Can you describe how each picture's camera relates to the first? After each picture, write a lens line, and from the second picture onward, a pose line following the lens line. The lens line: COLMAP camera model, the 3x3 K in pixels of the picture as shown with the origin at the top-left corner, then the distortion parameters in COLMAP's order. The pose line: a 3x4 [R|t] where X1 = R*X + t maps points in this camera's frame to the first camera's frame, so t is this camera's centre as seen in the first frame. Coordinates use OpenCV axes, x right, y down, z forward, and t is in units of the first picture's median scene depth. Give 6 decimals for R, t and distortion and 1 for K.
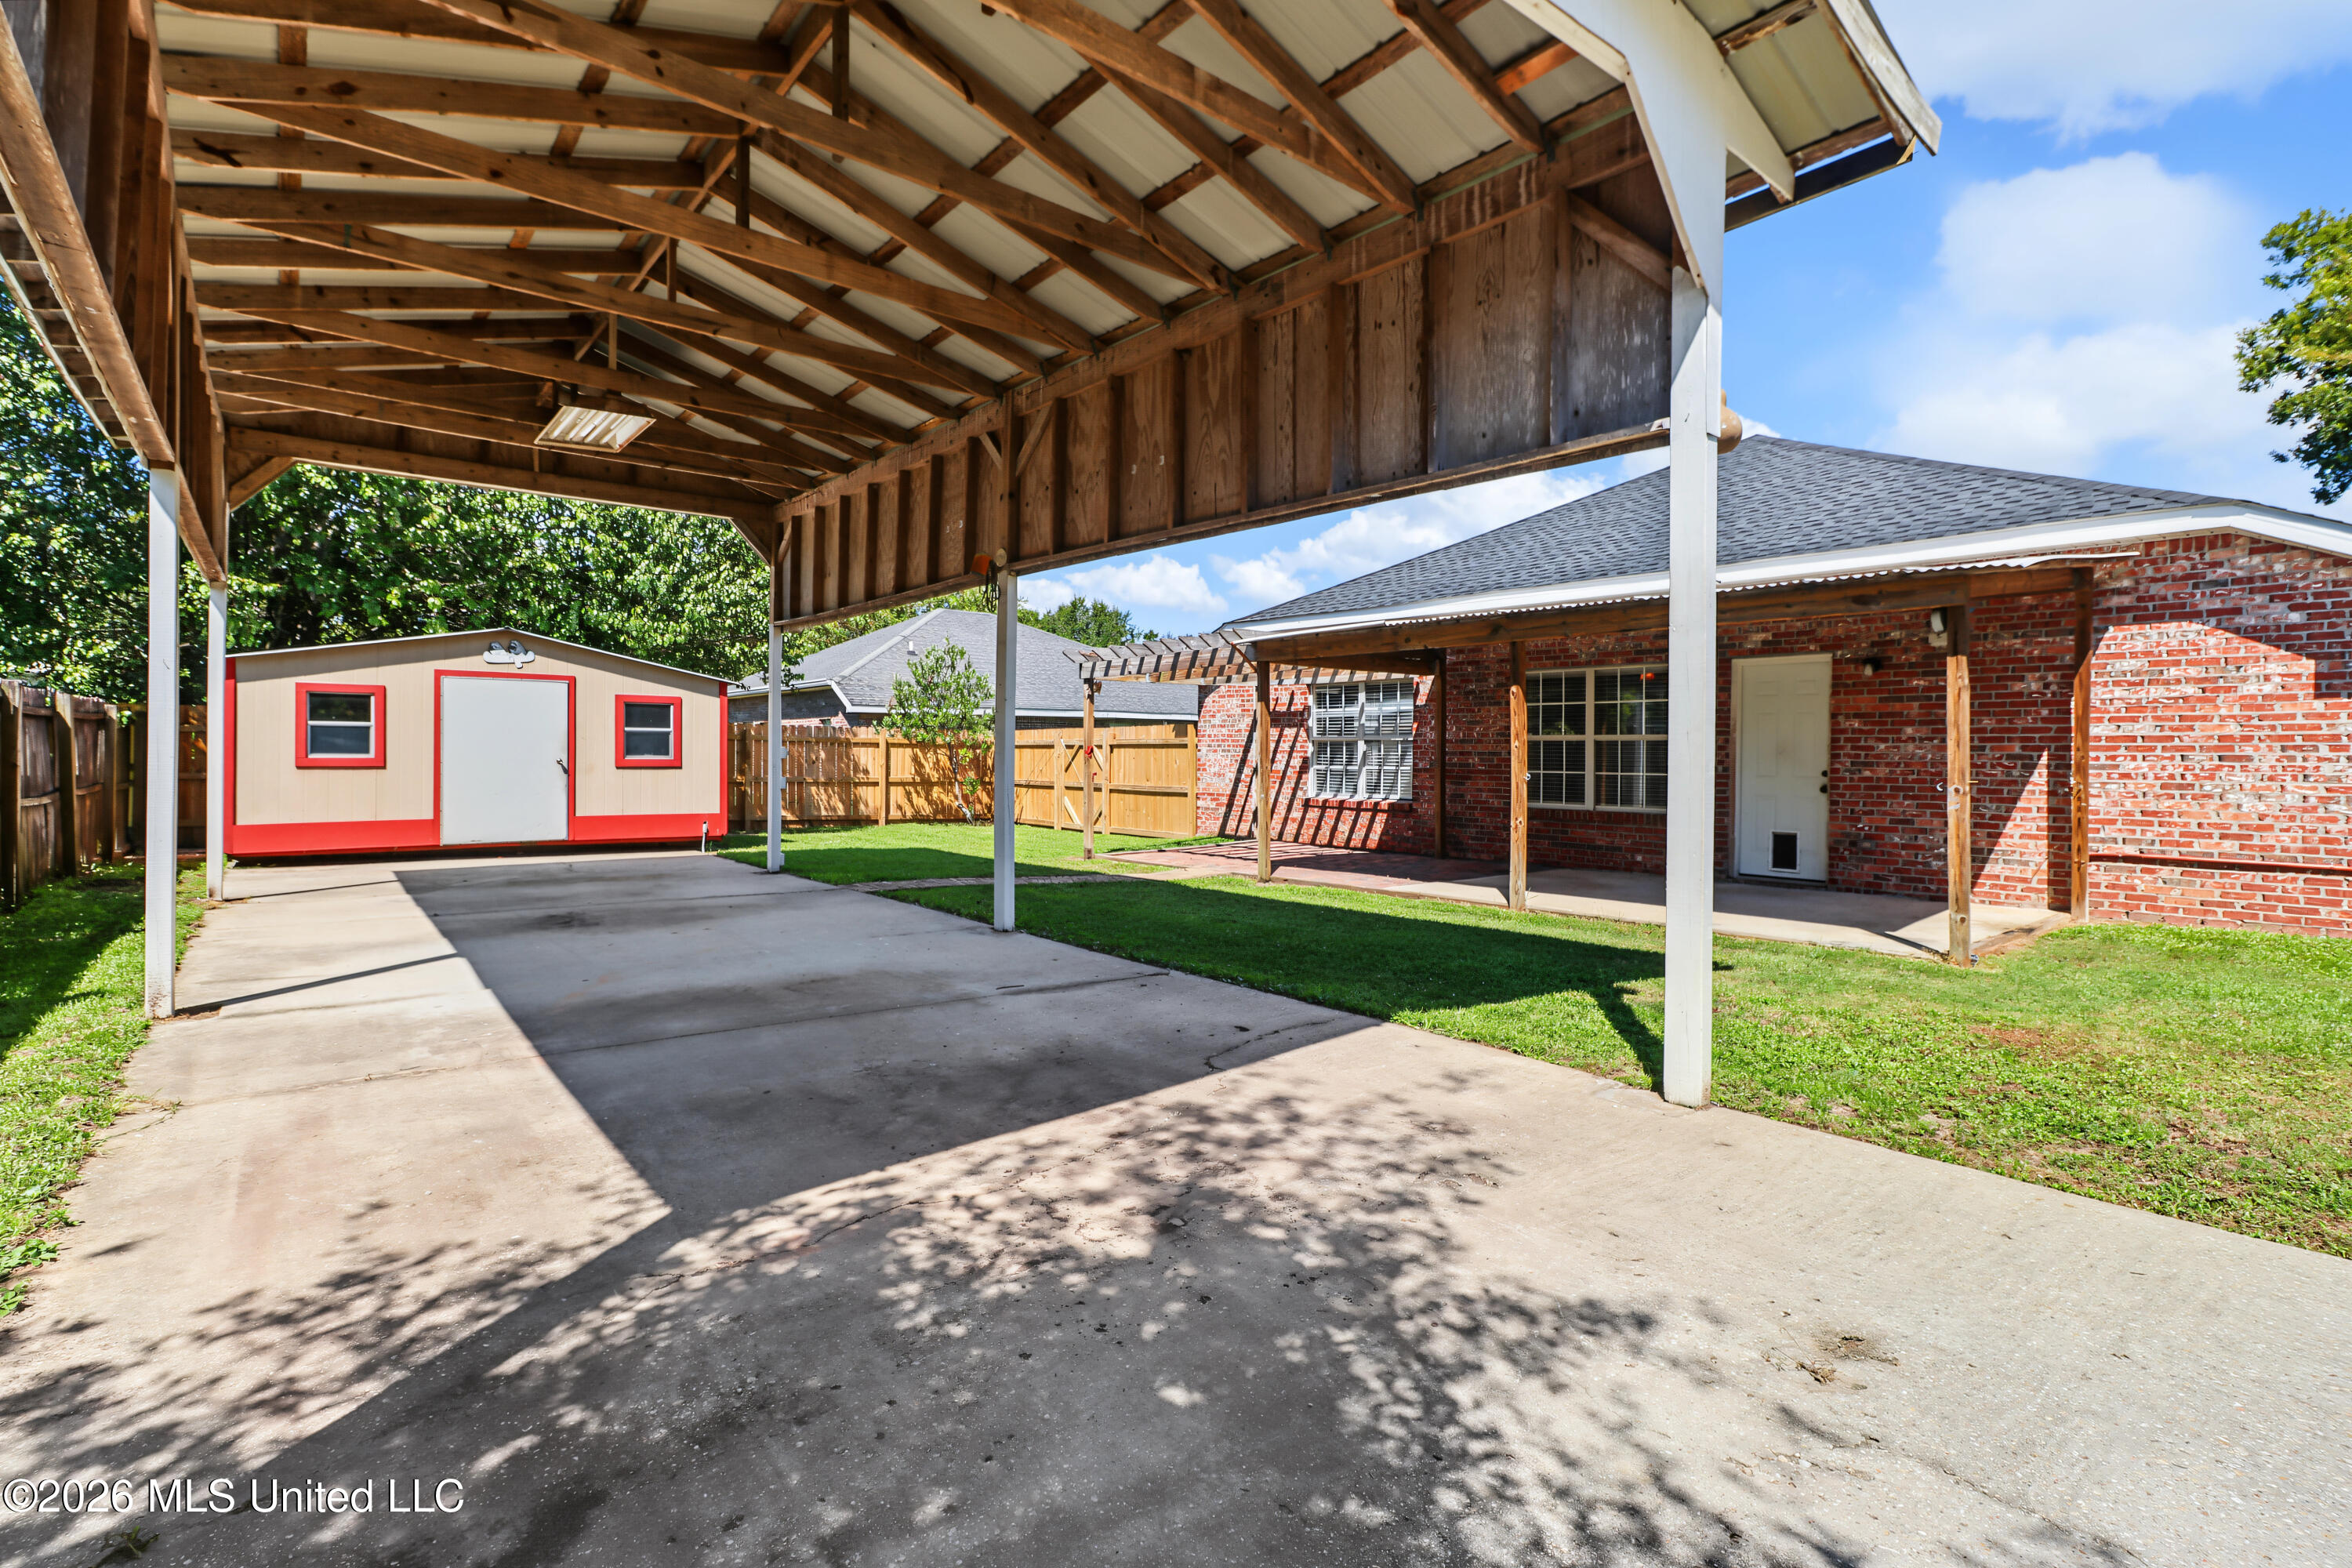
lens RADIAL K [[1116.7, 0, 1178.4], [0, 1116.7, 750.5], [0, 0, 1]] dist [-0.005986, 0.004776]
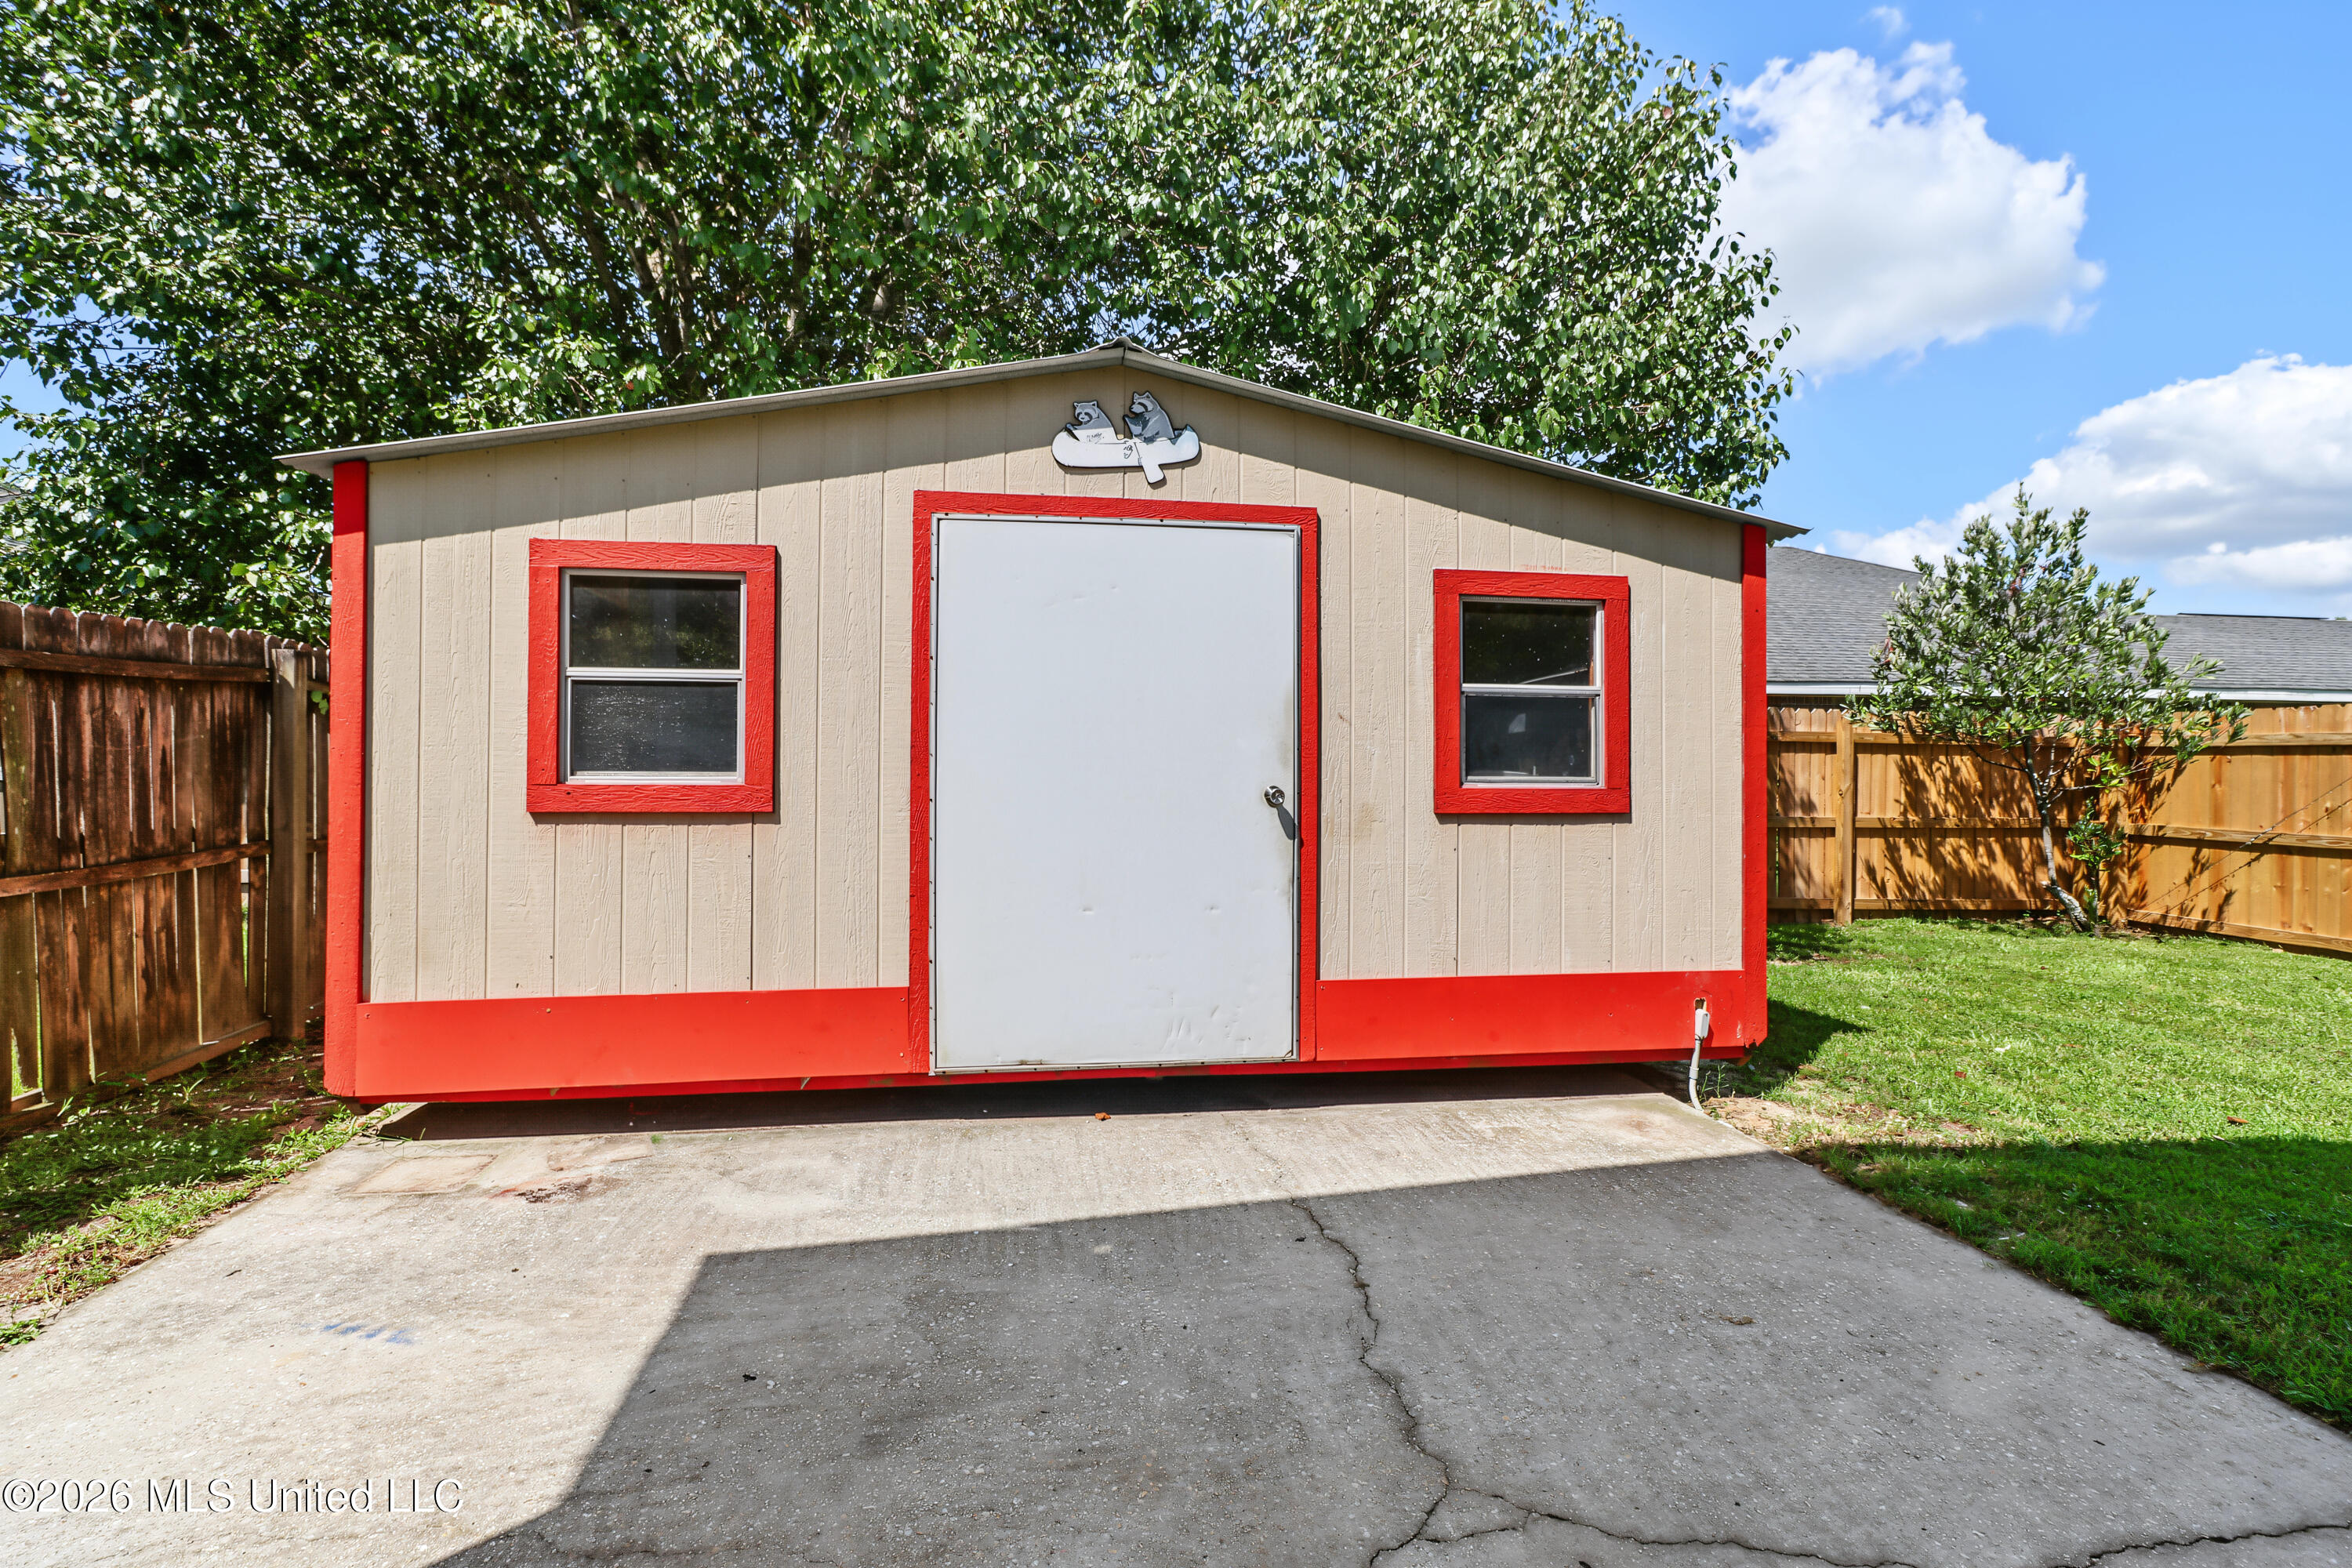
lens RADIAL K [[1116.7, 0, 1161.5], [0, 1116.7, 770.2], [0, 0, 1]] dist [-0.005986, 0.004776]
pose [[0.862802, 0.001484, -0.505540, -0.402809], [0.002803, 0.999966, 0.007719, 0.000552], [0.505534, -0.008077, 0.862769, 0.681672]]
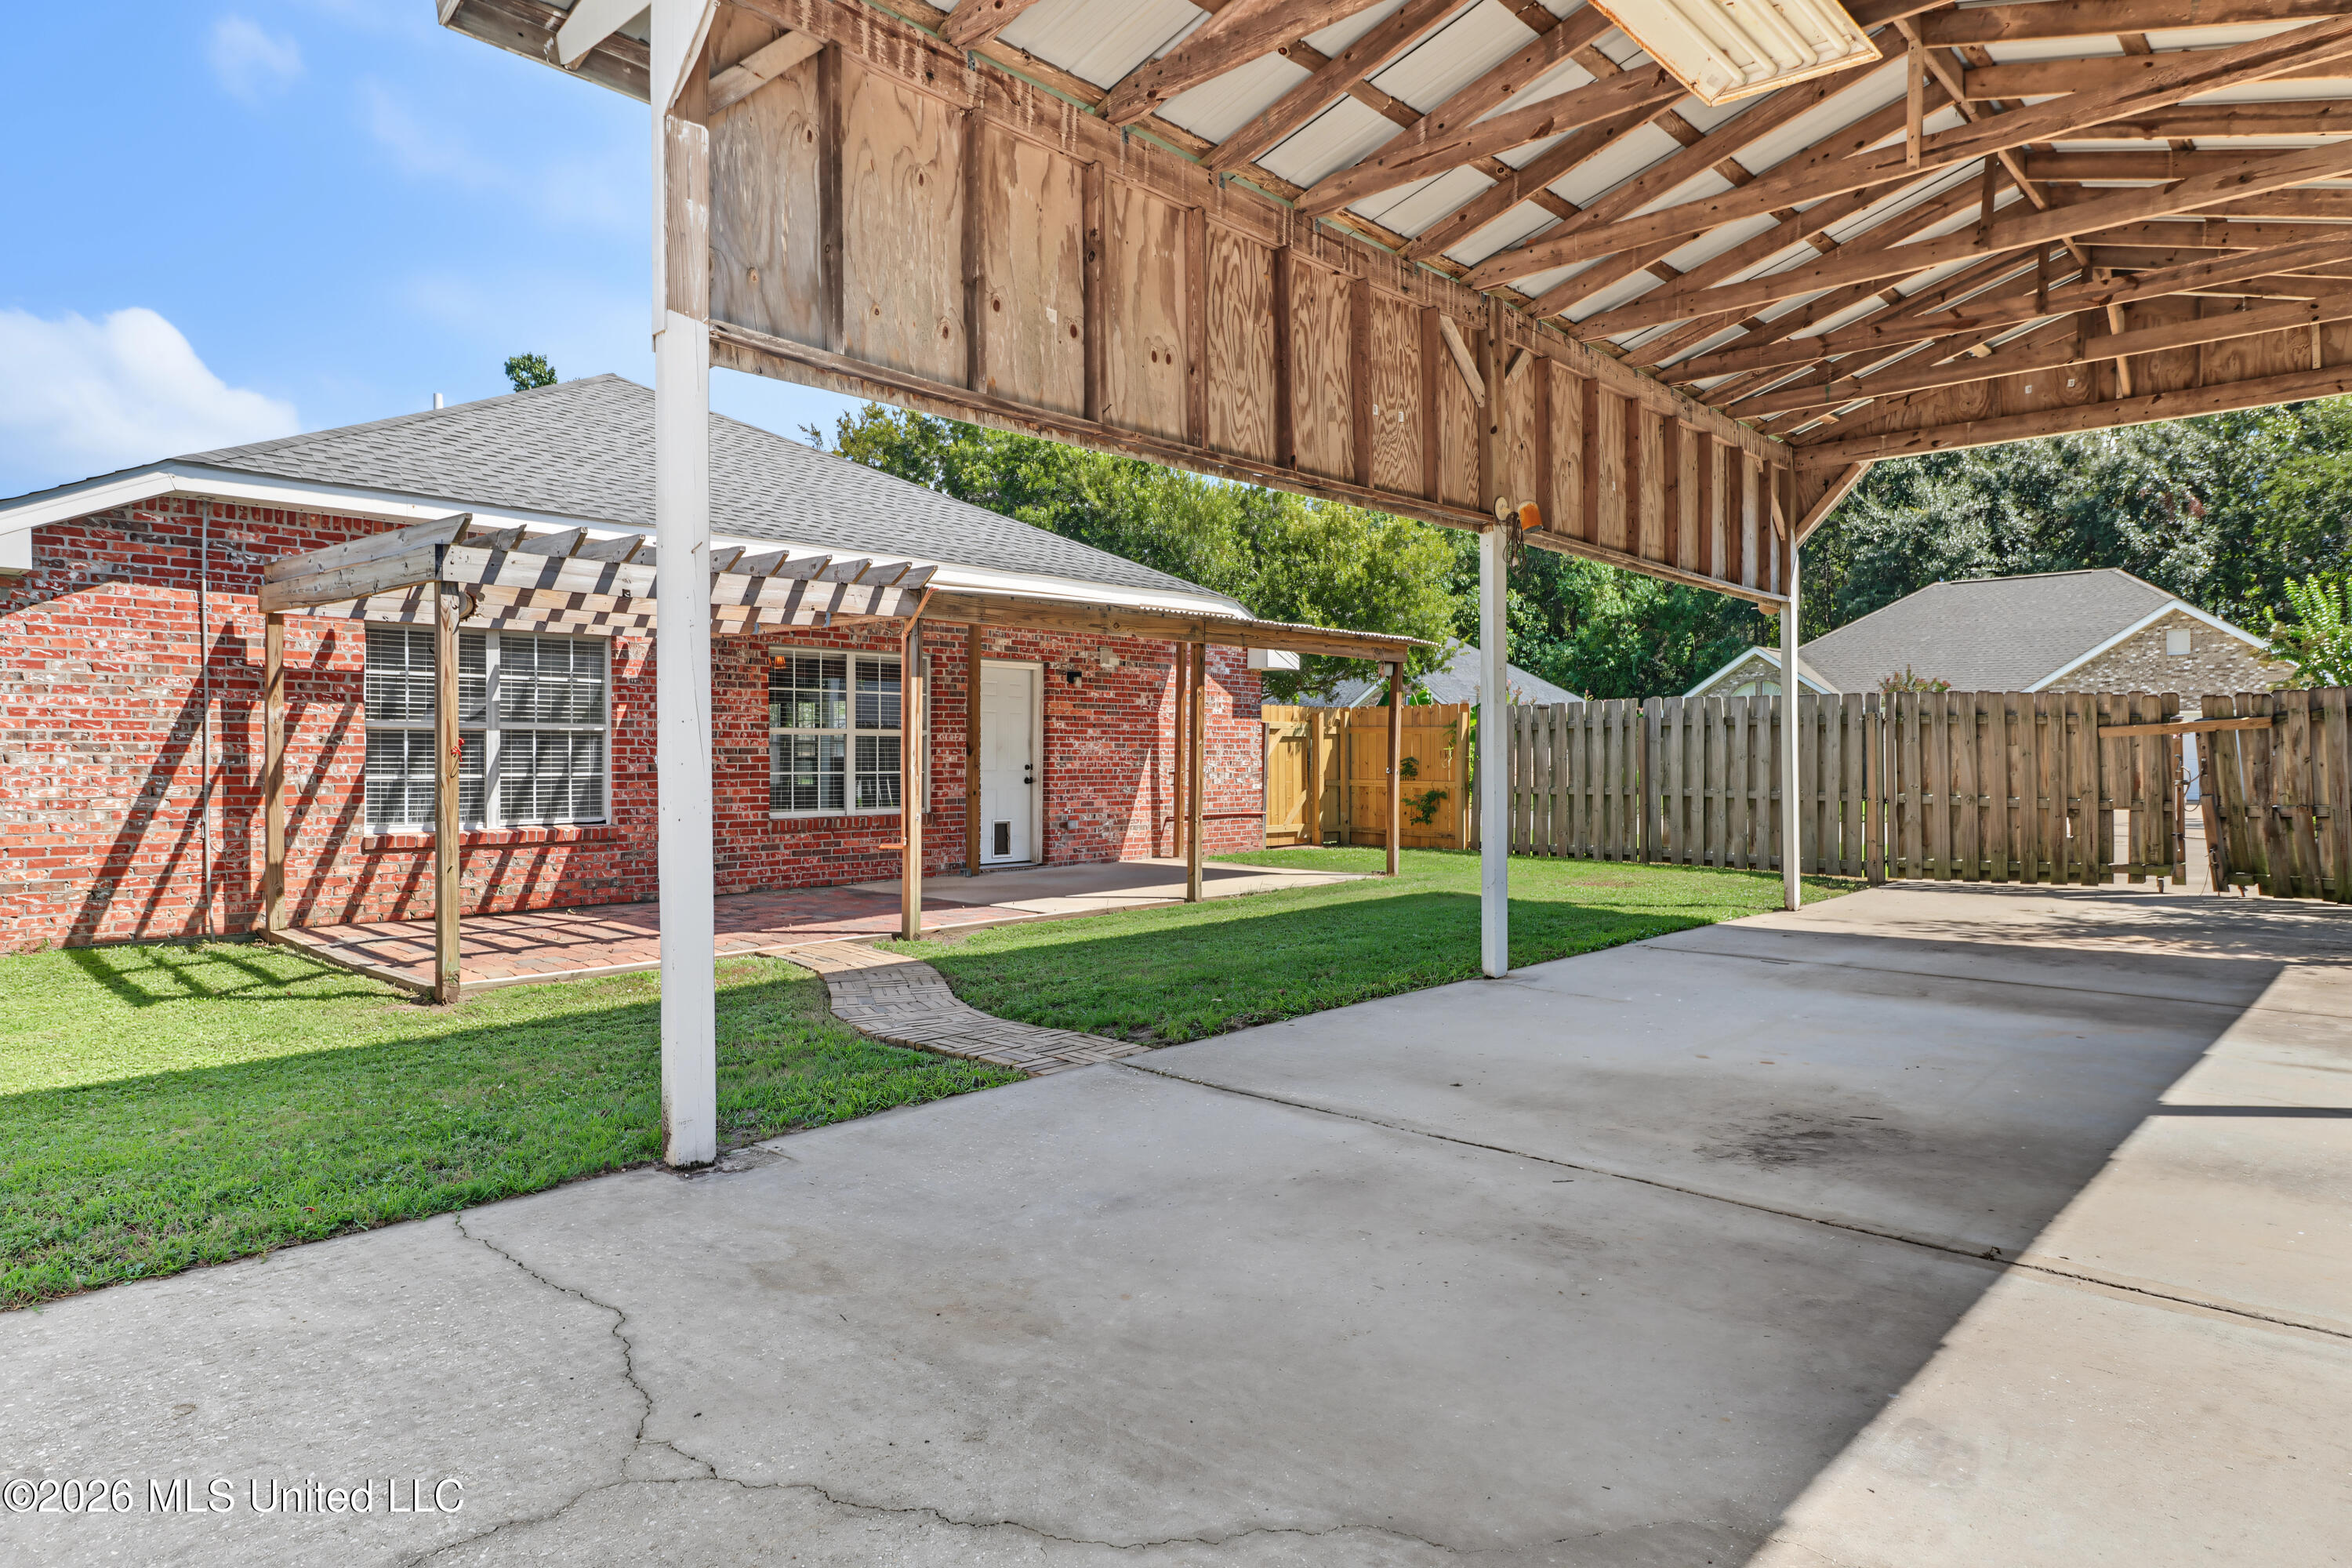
lens RADIAL K [[1378.0, 0, 1159.1], [0, 1378.0, 773.3], [0, 0, 1]] dist [-0.006681, -0.000554]
pose [[-0.120293, -0.019644, 0.992544, -0.631384], [-0.002177, 0.999807, 0.019524, -0.001038], [-0.992736, 0.000188, -0.120313, 0.778640]]
